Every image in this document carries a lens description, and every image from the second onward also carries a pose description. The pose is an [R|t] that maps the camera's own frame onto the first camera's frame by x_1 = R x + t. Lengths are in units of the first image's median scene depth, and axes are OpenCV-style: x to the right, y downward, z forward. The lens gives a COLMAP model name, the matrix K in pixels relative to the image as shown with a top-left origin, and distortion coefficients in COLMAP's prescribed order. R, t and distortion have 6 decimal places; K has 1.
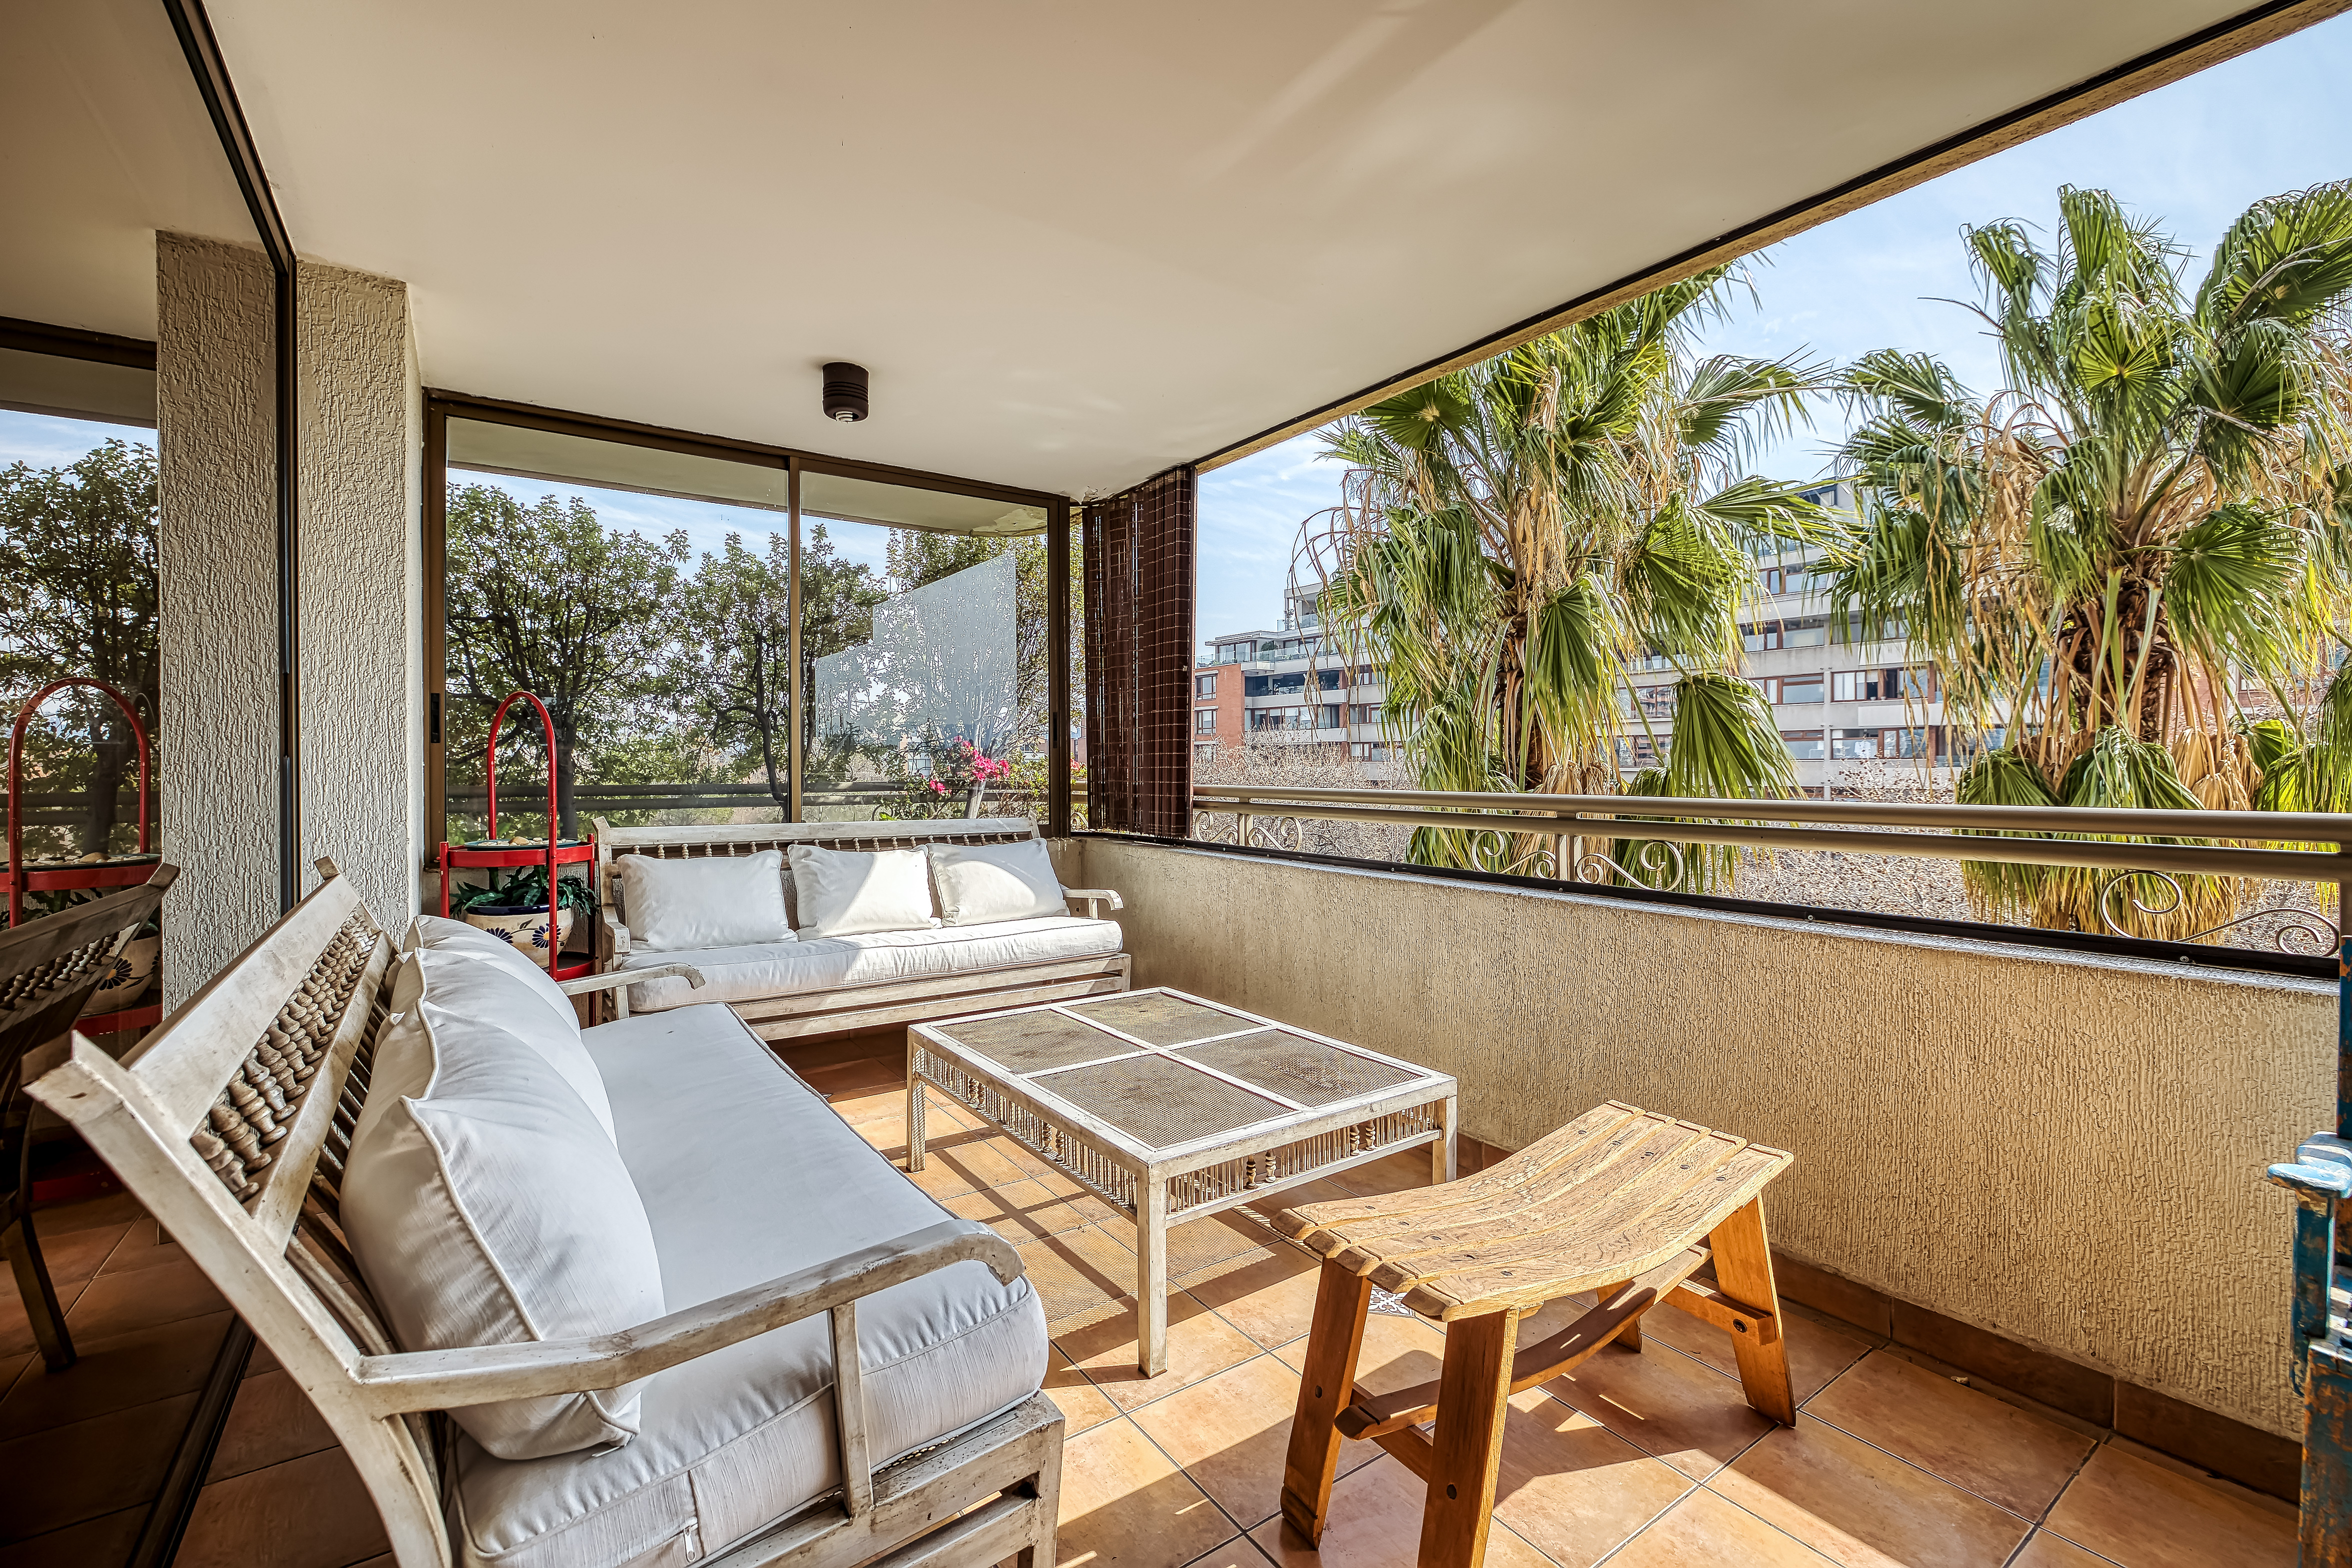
lens RADIAL K [[997.6, 0, 1166.9], [0, 997.6, 766.5], [0, 0, 1]] dist [-0.003657, -0.000226]
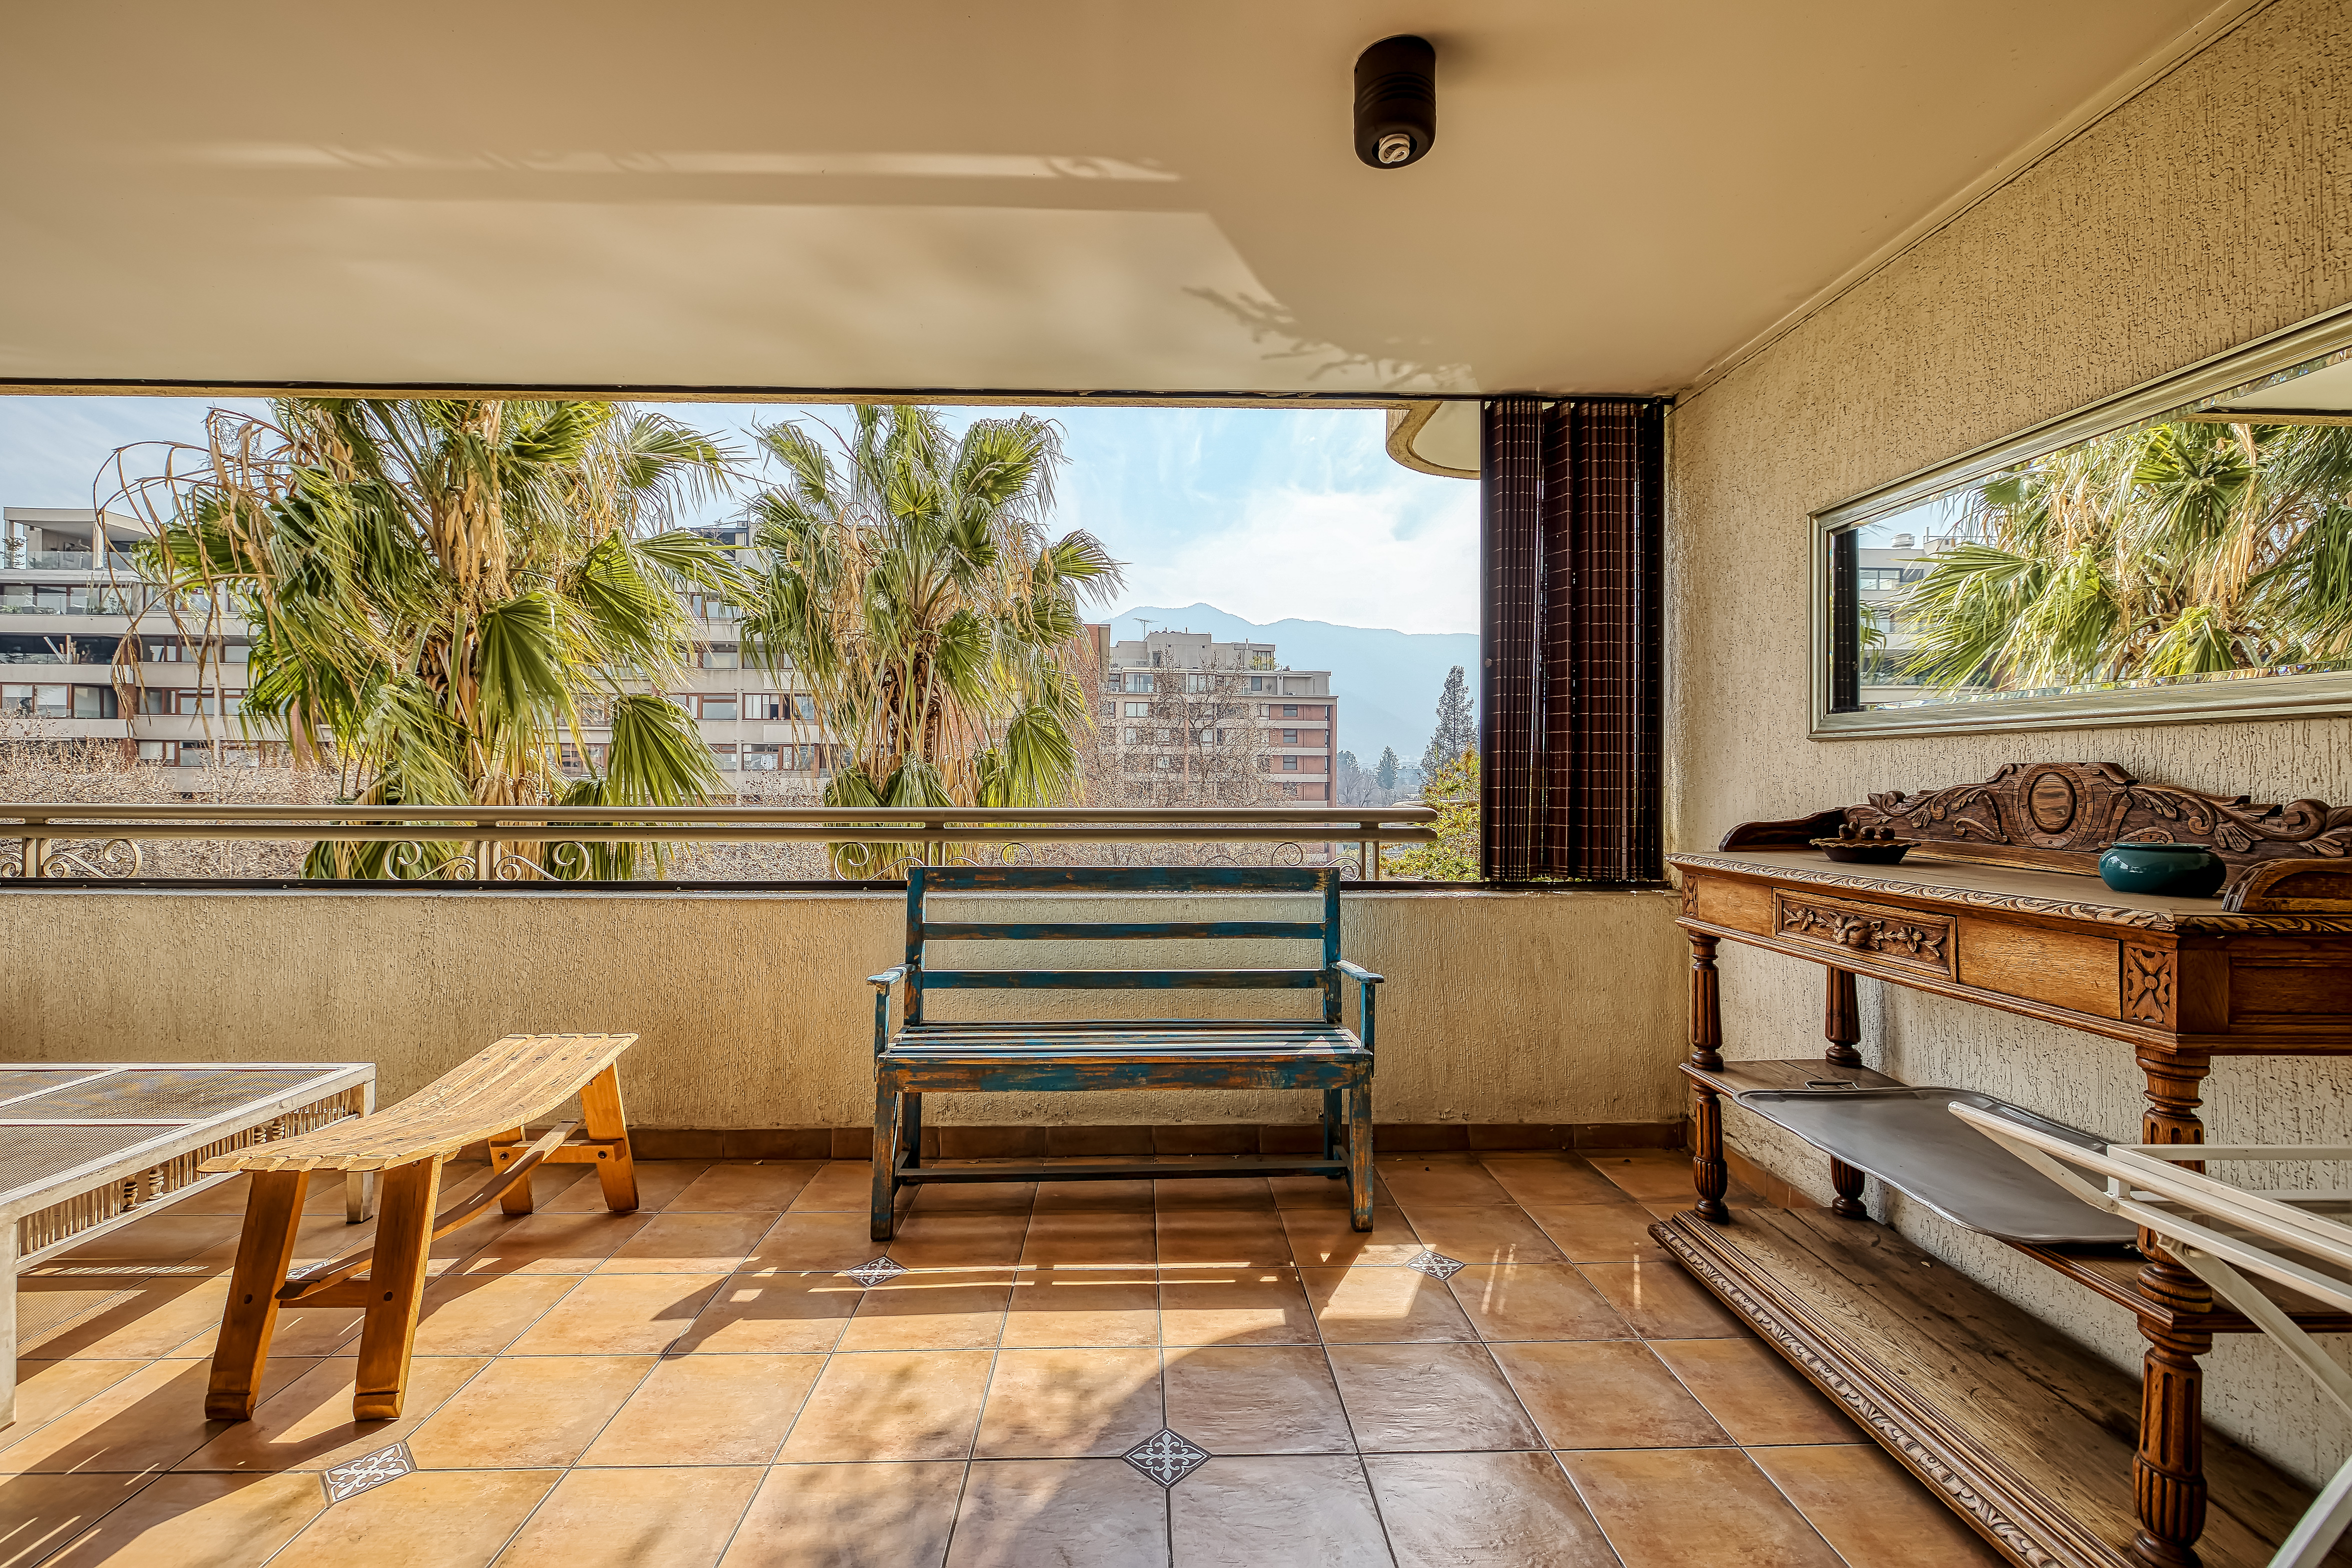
lens RADIAL K [[997.6, 0, 1166.9], [0, 997.6, 766.5], [0, 0, 1]] dist [-0.003657, -0.000226]
pose [[0.551042, 0.013401, 0.834370, -0.085991], [-0.006083, 0.999909, -0.012043, -0.005664], [-0.834455, 0.001560, 0.551073, -0.196120]]
